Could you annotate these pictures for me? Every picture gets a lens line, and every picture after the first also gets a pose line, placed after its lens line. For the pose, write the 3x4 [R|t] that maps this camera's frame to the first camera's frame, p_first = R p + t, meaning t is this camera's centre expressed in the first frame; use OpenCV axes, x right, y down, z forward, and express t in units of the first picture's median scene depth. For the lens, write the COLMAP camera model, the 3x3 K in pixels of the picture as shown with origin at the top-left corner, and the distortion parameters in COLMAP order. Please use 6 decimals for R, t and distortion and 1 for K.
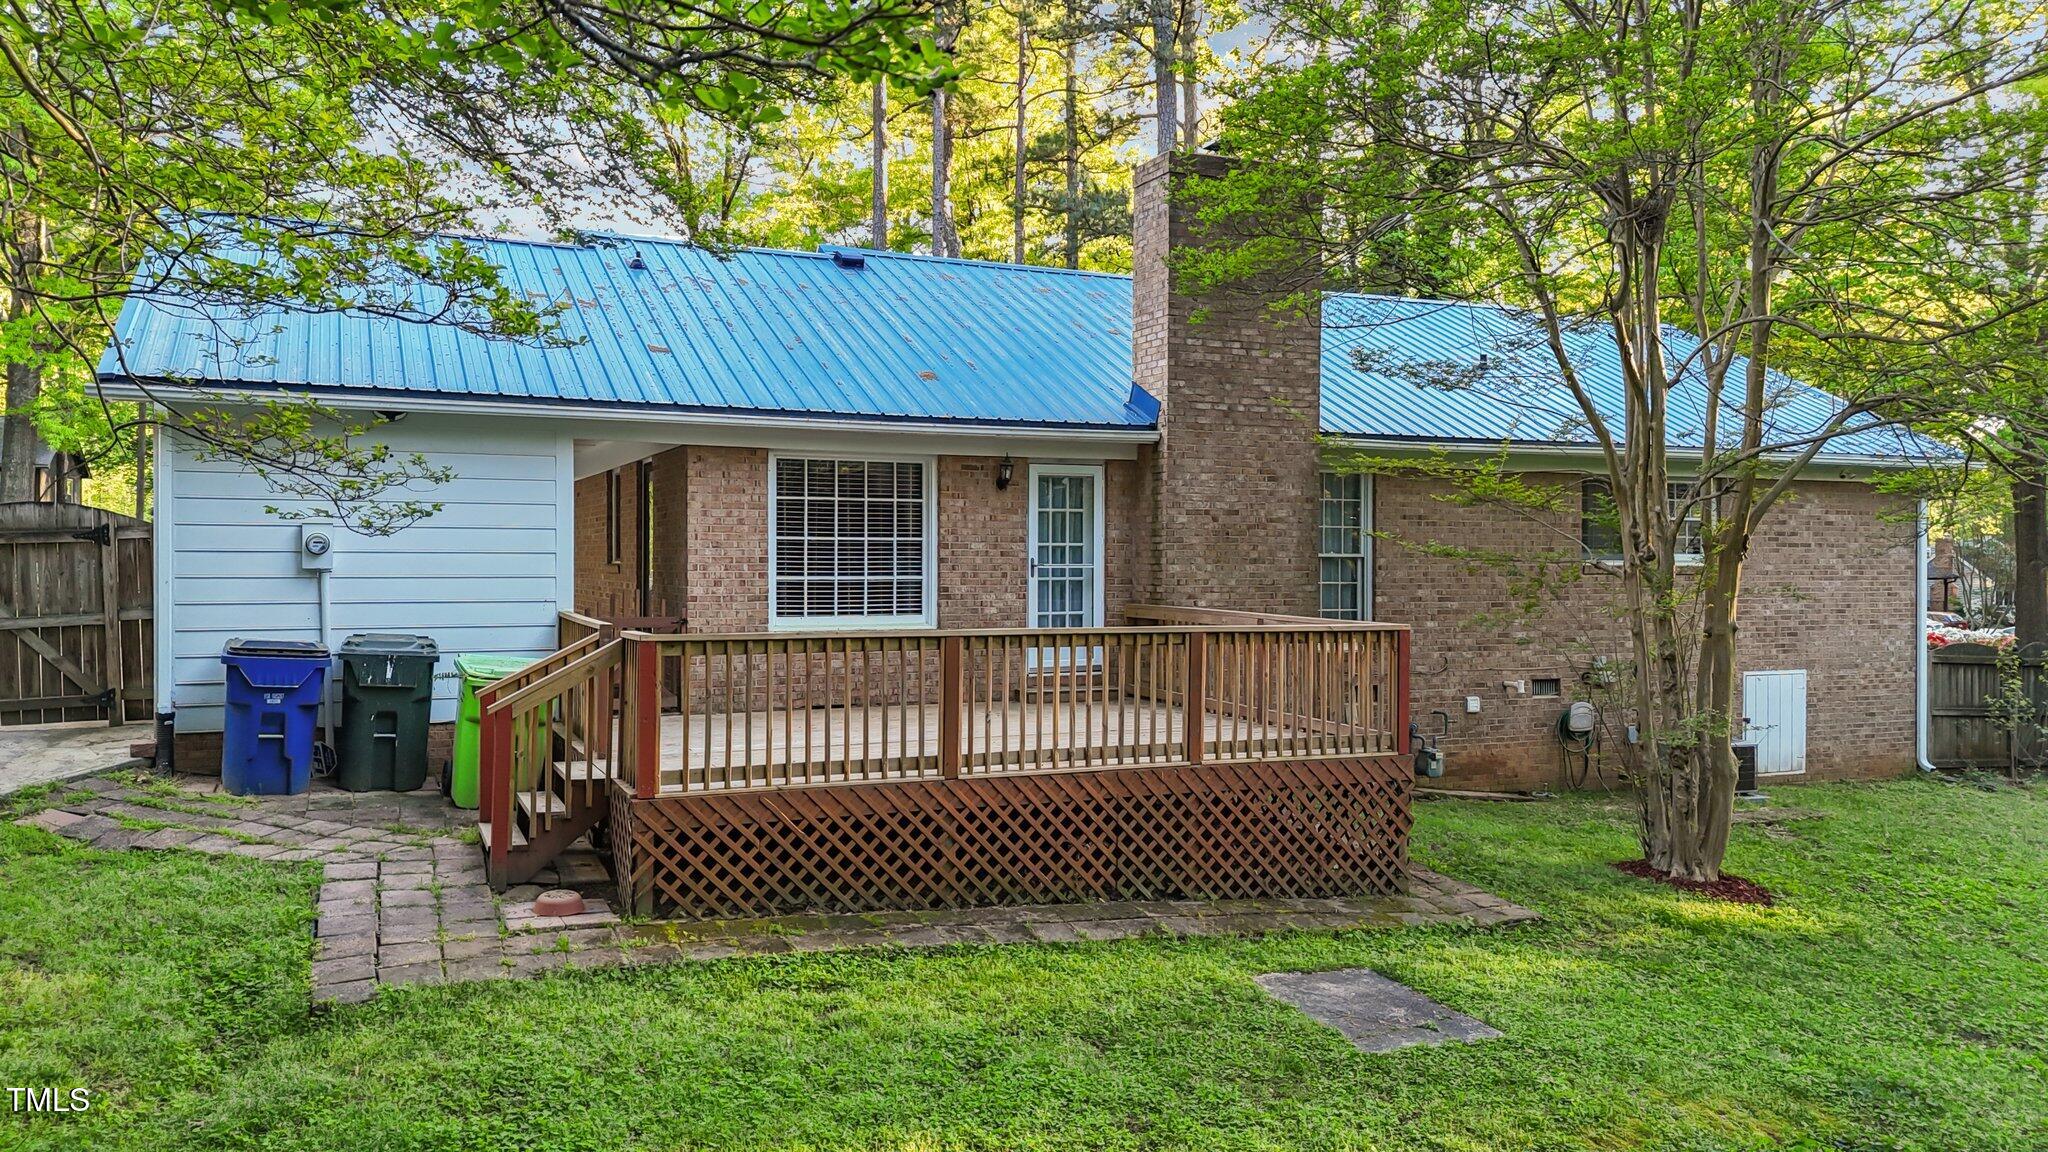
lens RADIAL K [[1509.3, 0, 1024.0], [0, 1509.3, 576.0], [0, 0, 1]] dist [0.134660, -0.168298]
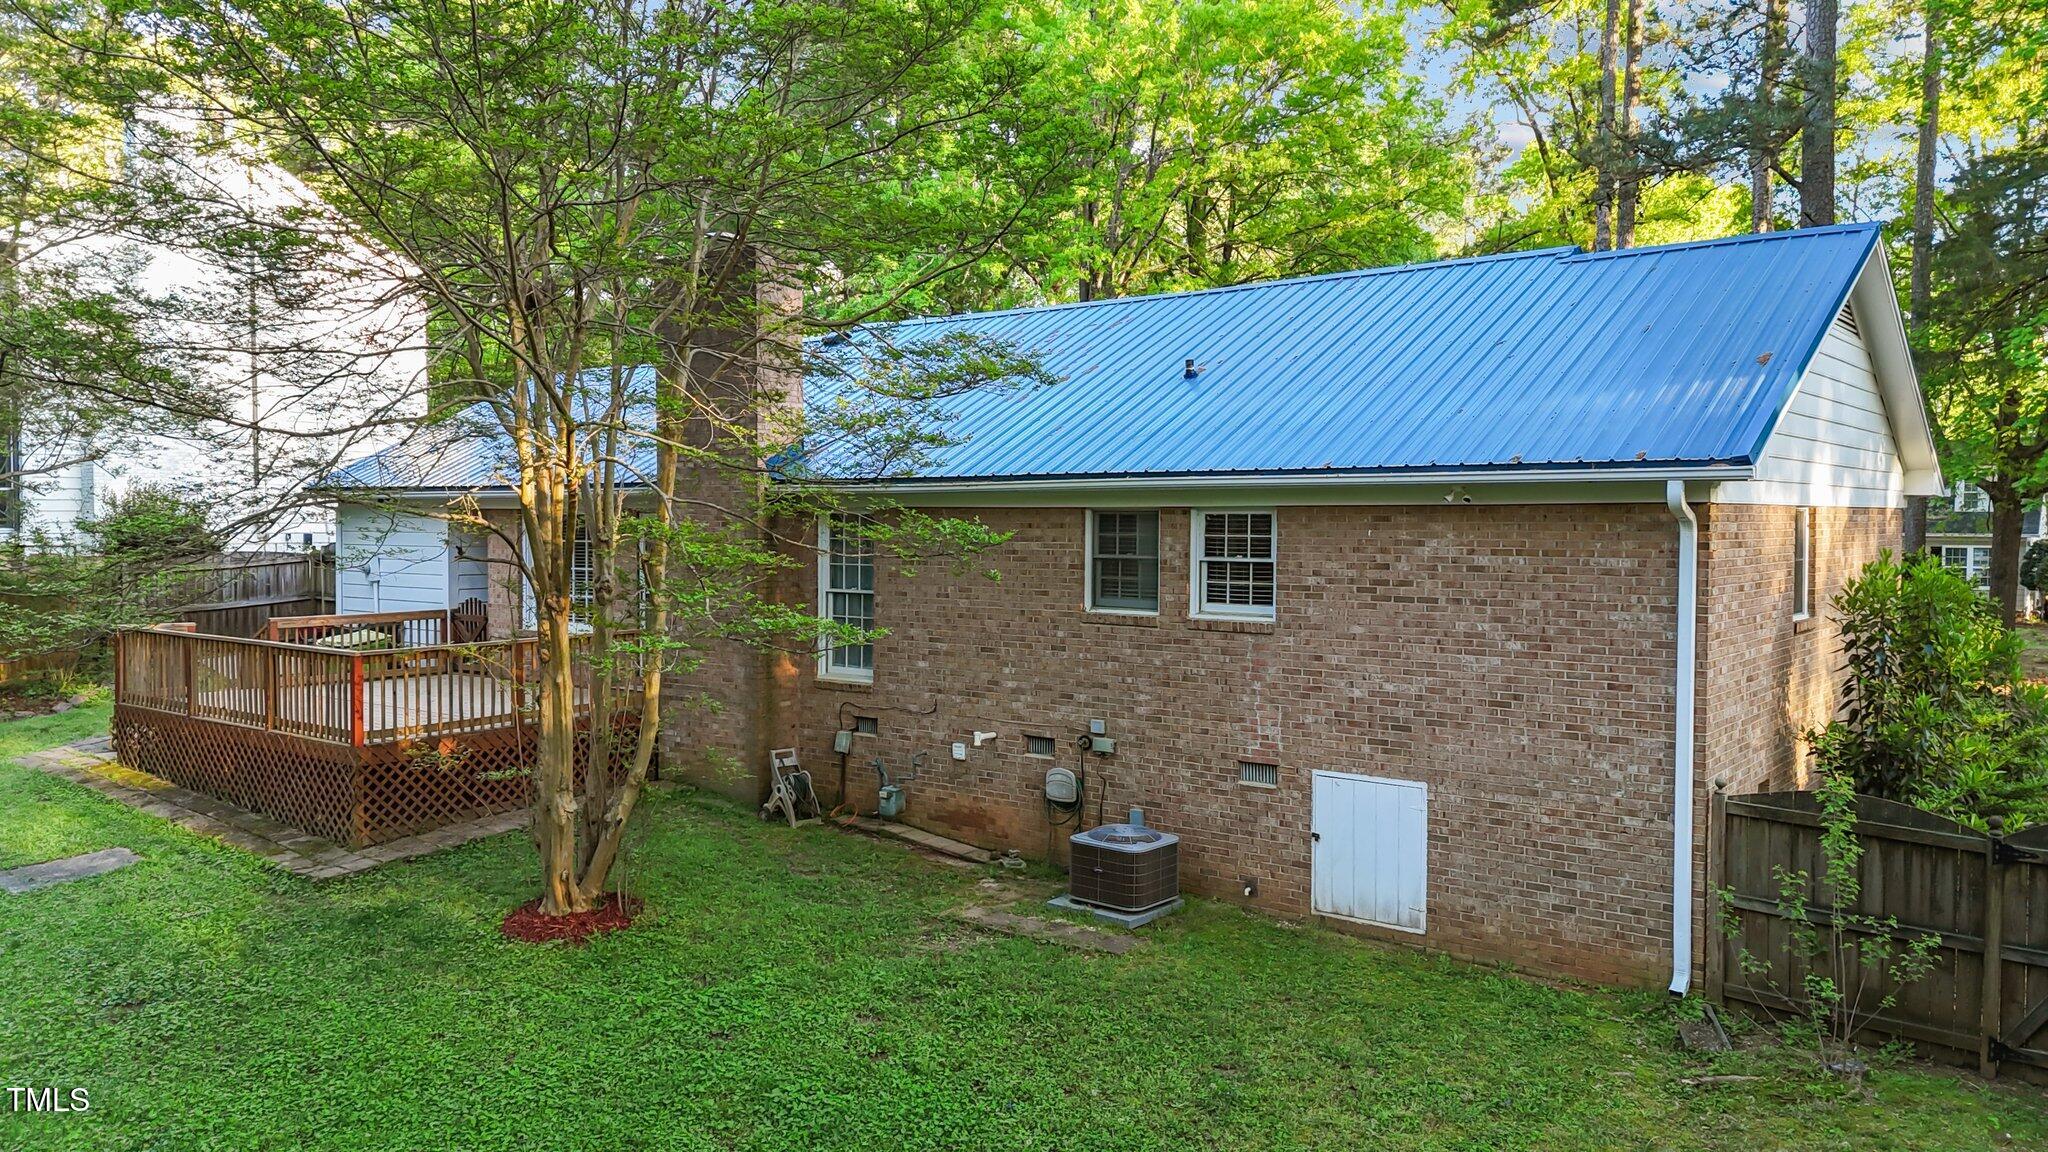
lens RADIAL K [[1509.3, 0, 1024.0], [0, 1509.3, 576.0], [0, 0, 1]] dist [0.134660, -0.168298]
pose [[0.446876, 0.042664, -0.893578, 1.043648], [0.004862, 0.998732, 0.050116, -0.066239], [0.894583, -0.026740, 0.446101, 0.553671]]
